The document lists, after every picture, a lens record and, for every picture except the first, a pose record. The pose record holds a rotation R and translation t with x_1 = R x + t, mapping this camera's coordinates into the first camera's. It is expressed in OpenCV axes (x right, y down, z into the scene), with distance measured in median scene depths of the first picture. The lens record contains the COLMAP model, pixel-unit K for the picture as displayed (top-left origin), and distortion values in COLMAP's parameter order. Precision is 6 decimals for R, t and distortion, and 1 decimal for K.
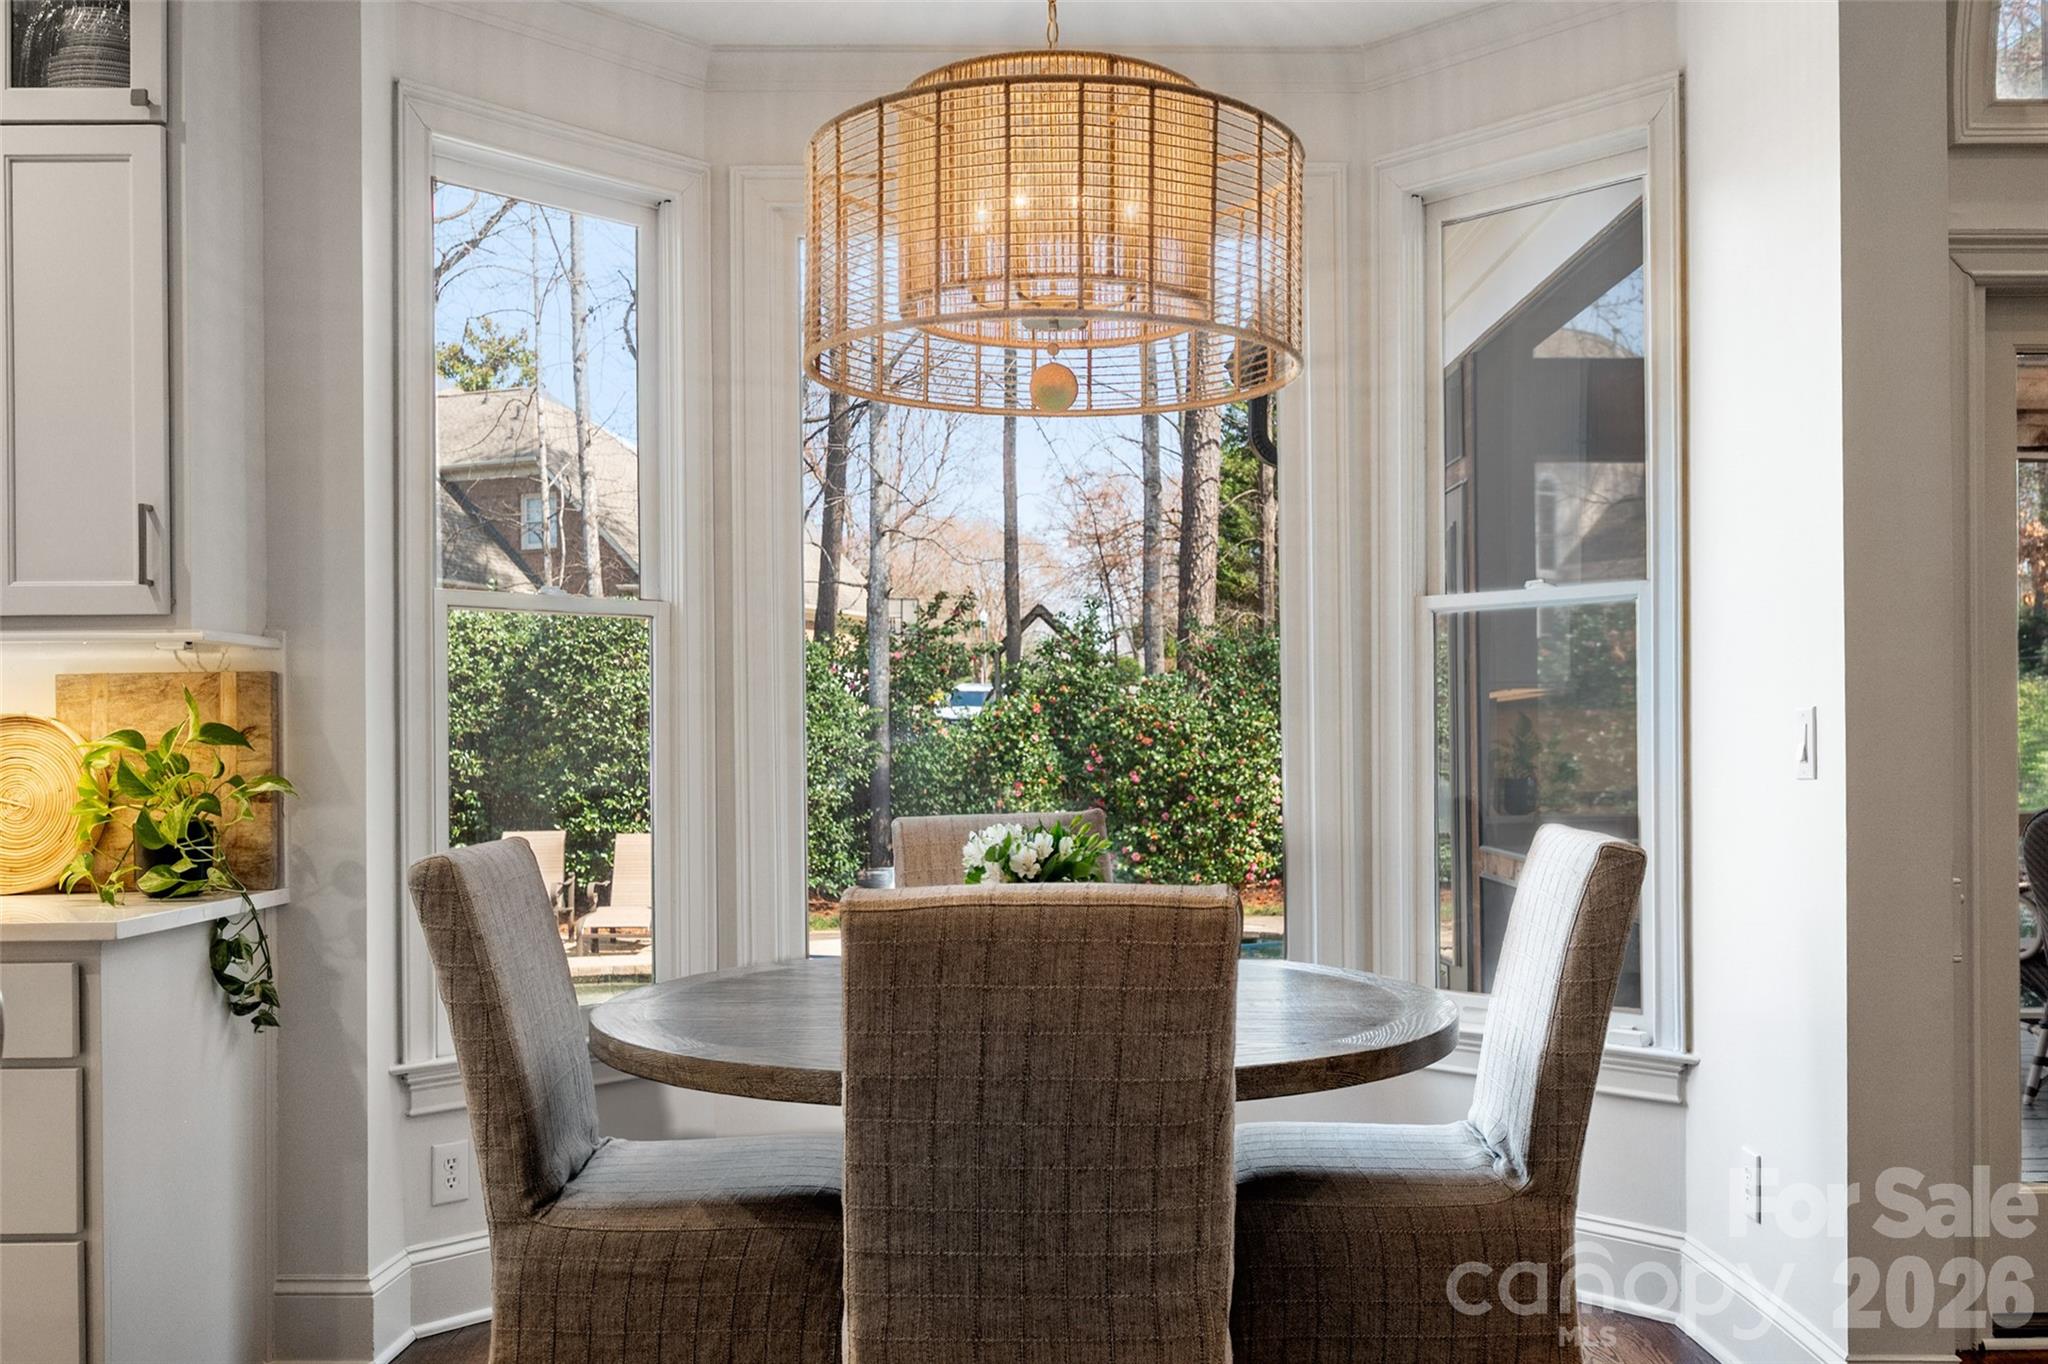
lens RADIAL K [[1823.2, 0, 1043.6], [0, 1823.2, 736.3], [0, 0, 1]] dist [0.003788, -0.009733]
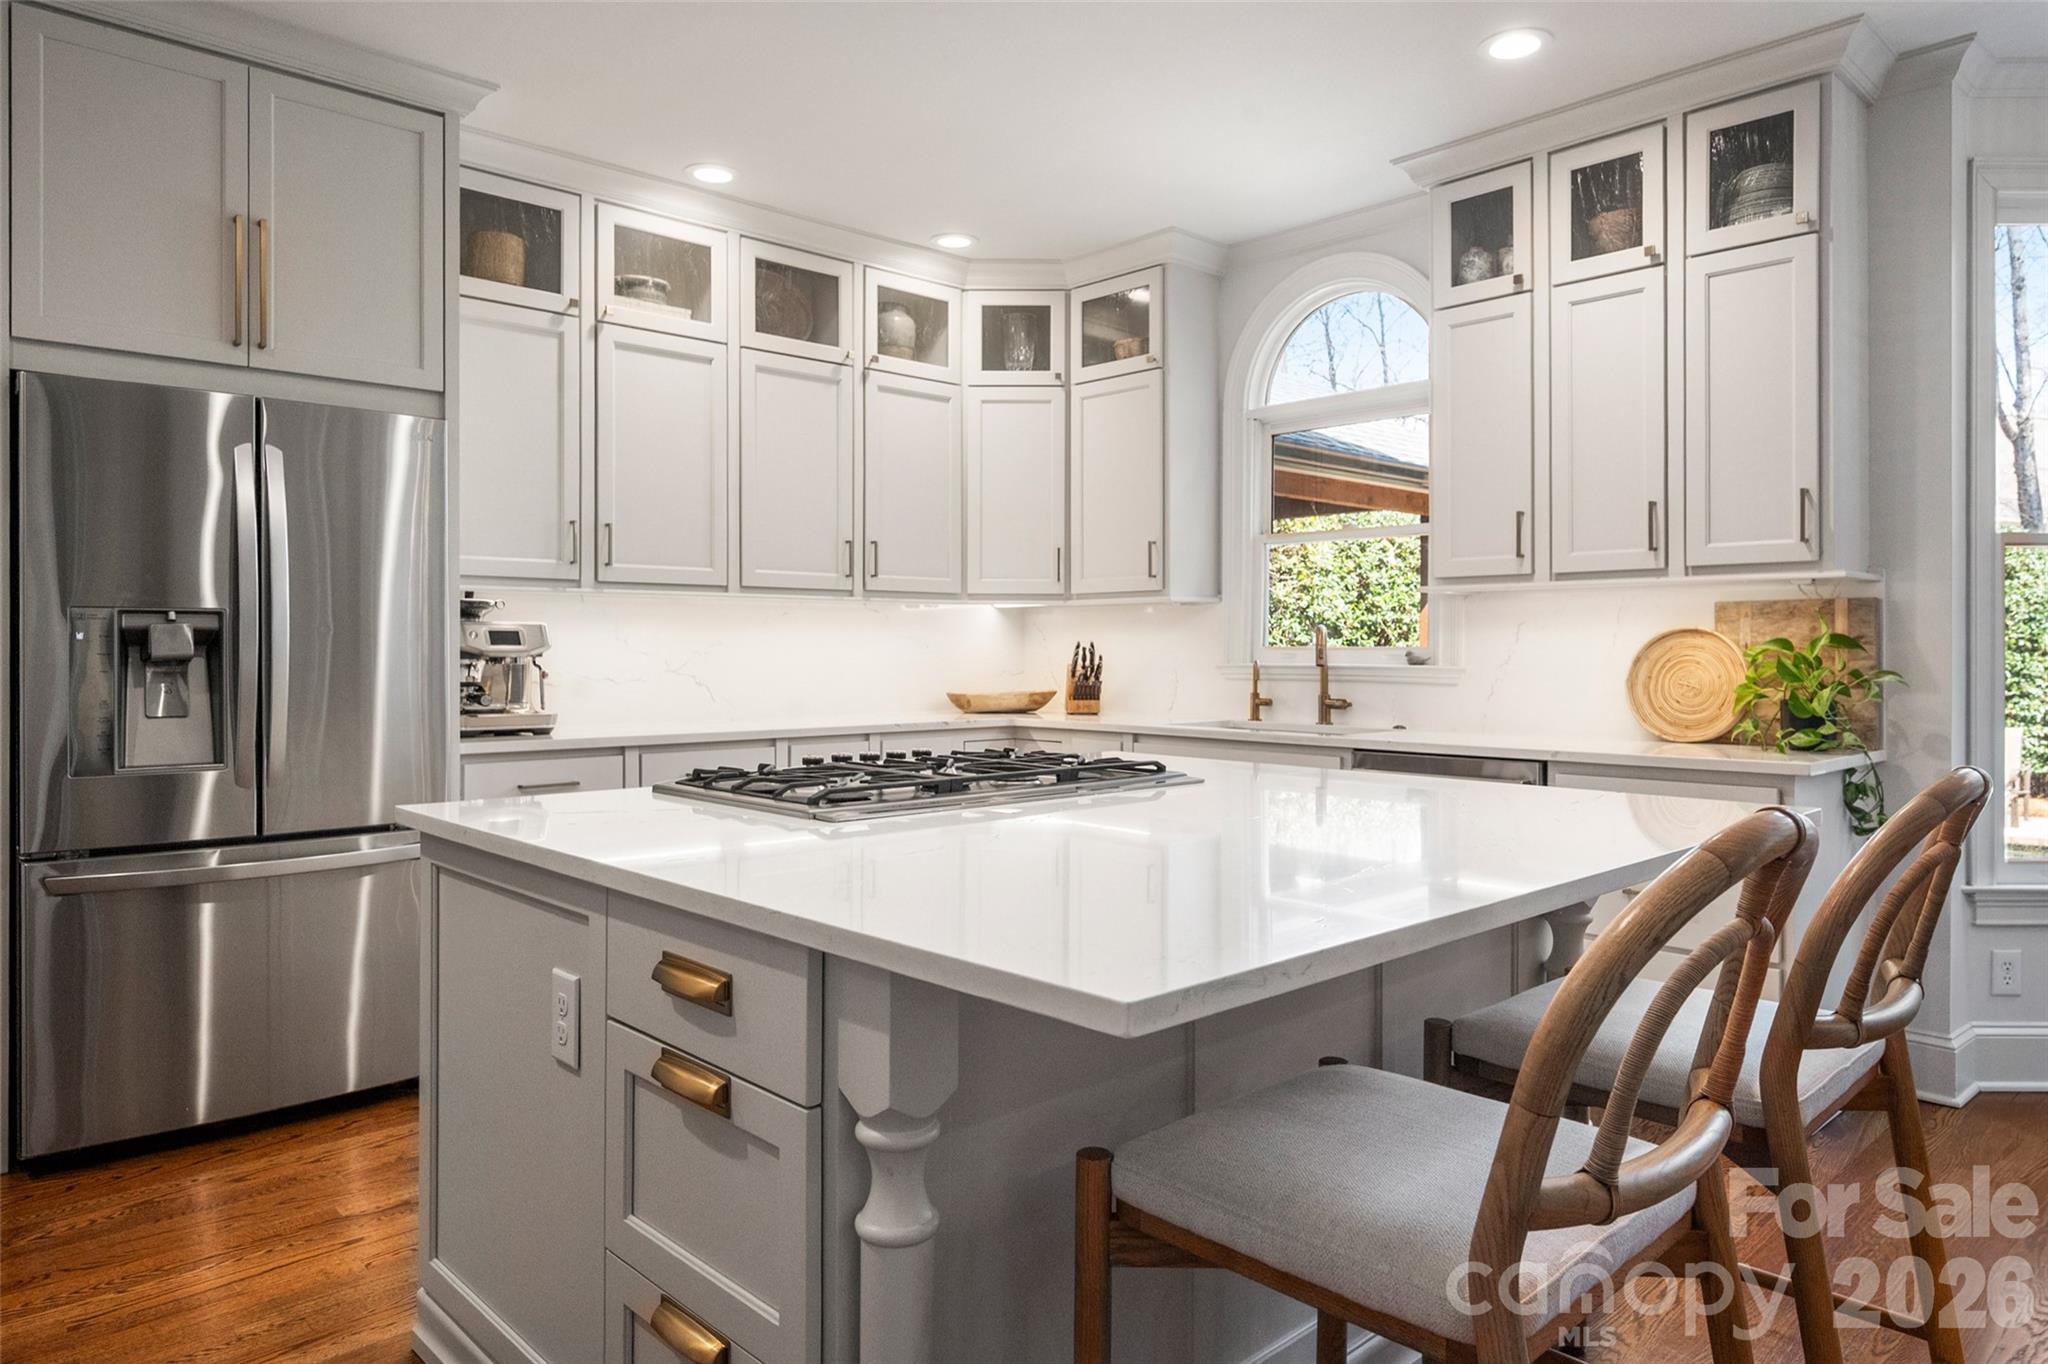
lens RADIAL K [[1306.4, 0, 1045.1], [0, 1306.4, 644.0], [0, 0, 1]] dist [0.006618, 0.000262]
pose [[0.691897, 0.005393, -0.721976, -0.140700], [-0.005425, 0.999983, 0.002270, 0.002094], [0.721976, 0.002346, 0.691914, -0.191282]]
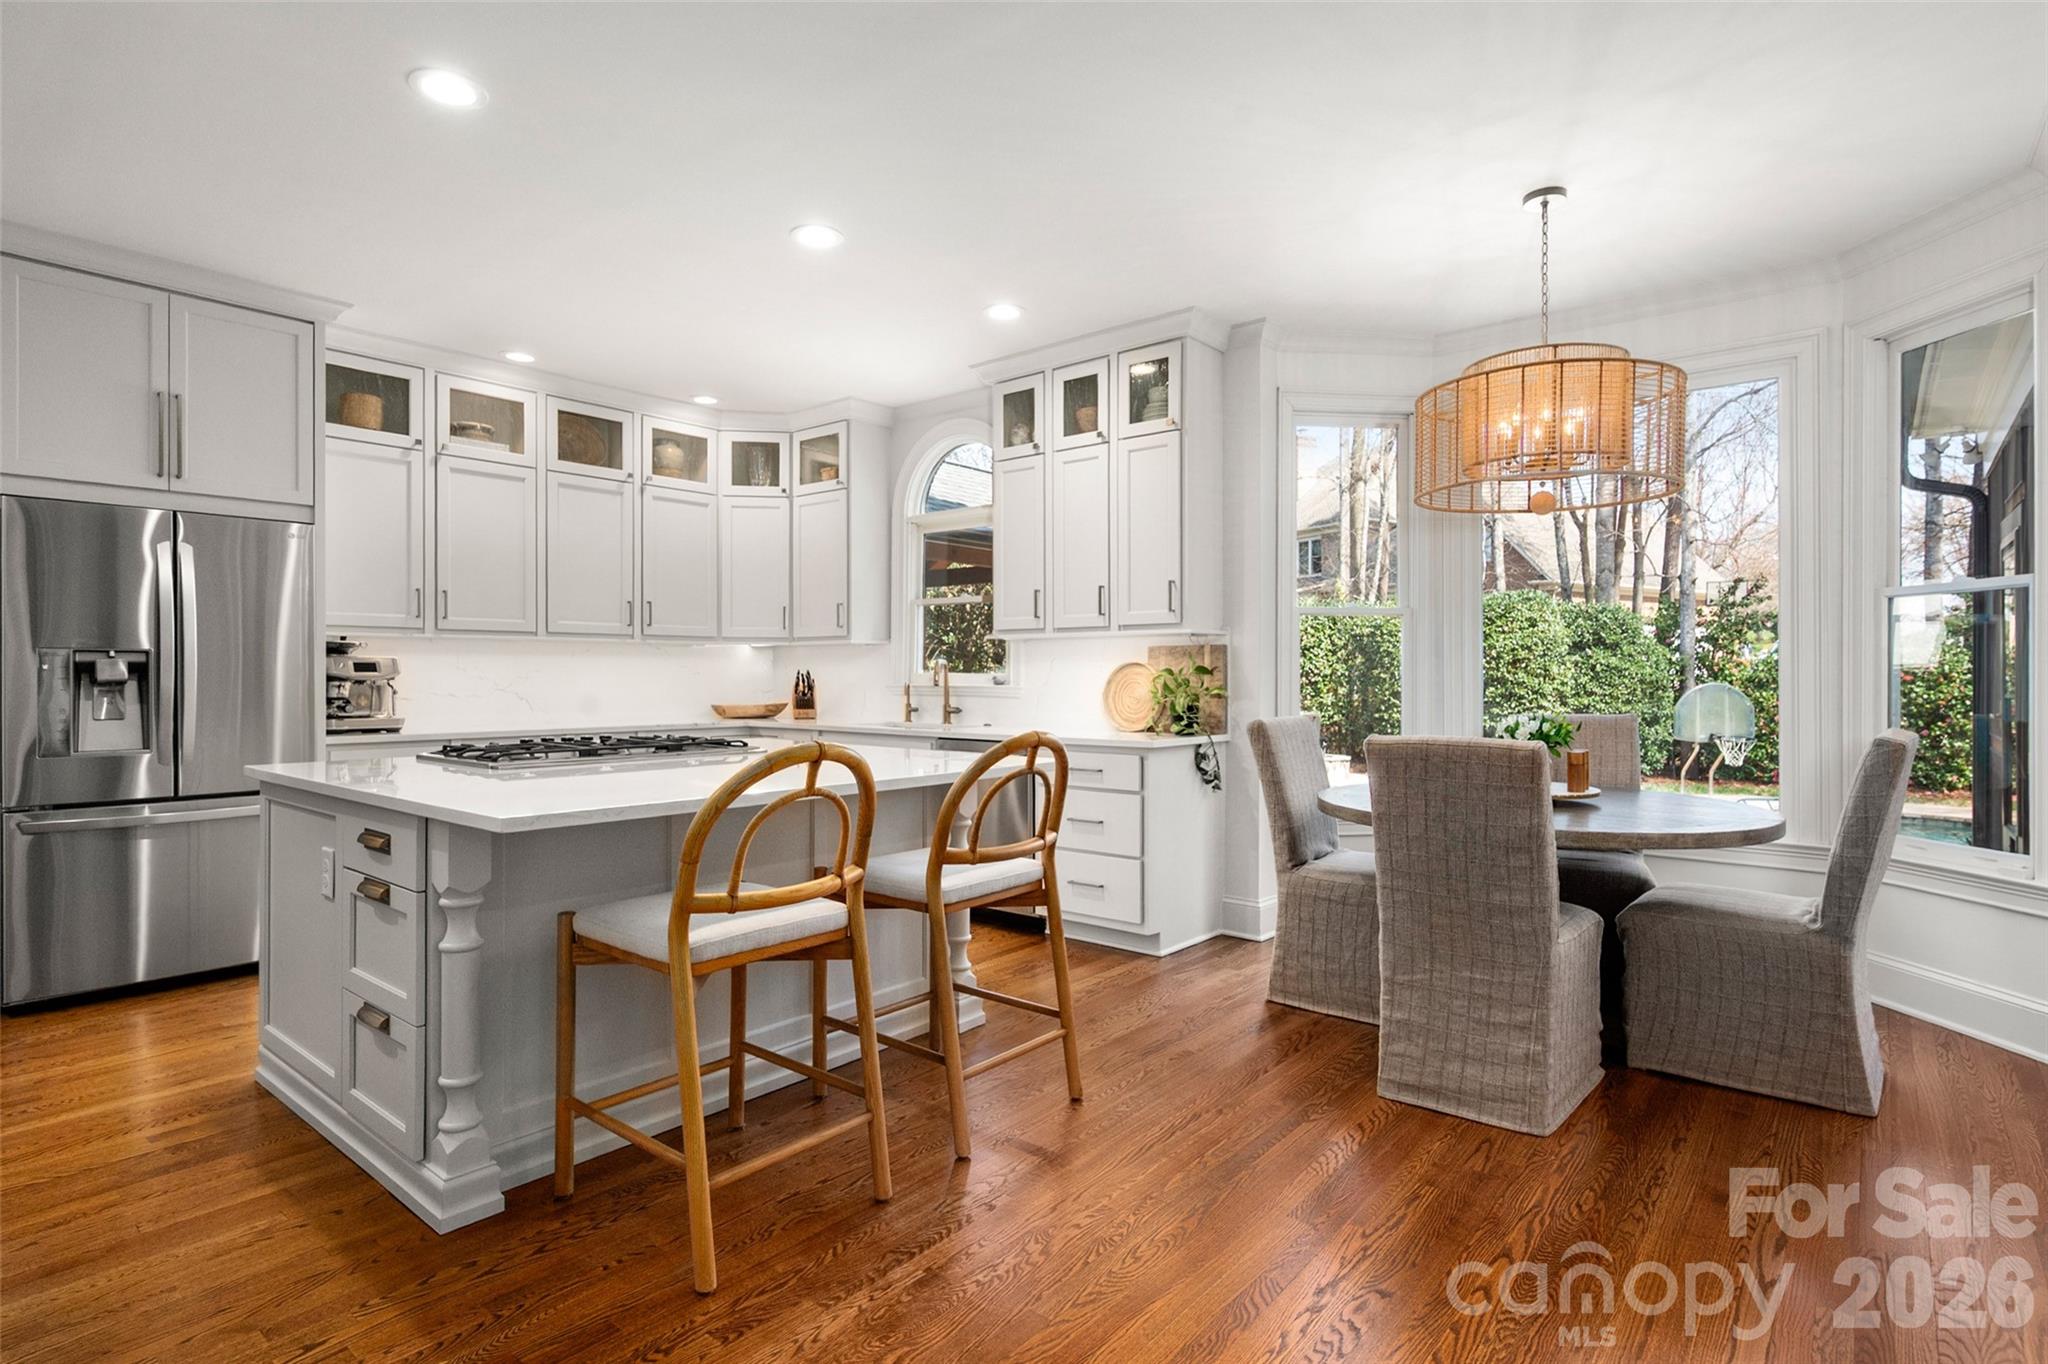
lens RADIAL K [[1030.9, 0, 1030.4], [0, 1030.9, 671.9], [0, 0, 1]] dist [0.011360, -0.001245]
pose [[0.769826, 0.006430, -0.638221, 0.269134], [-0.006102, 0.999978, 0.002715, -0.001436], [0.638225, 0.001804, 0.769848, -0.230791]]
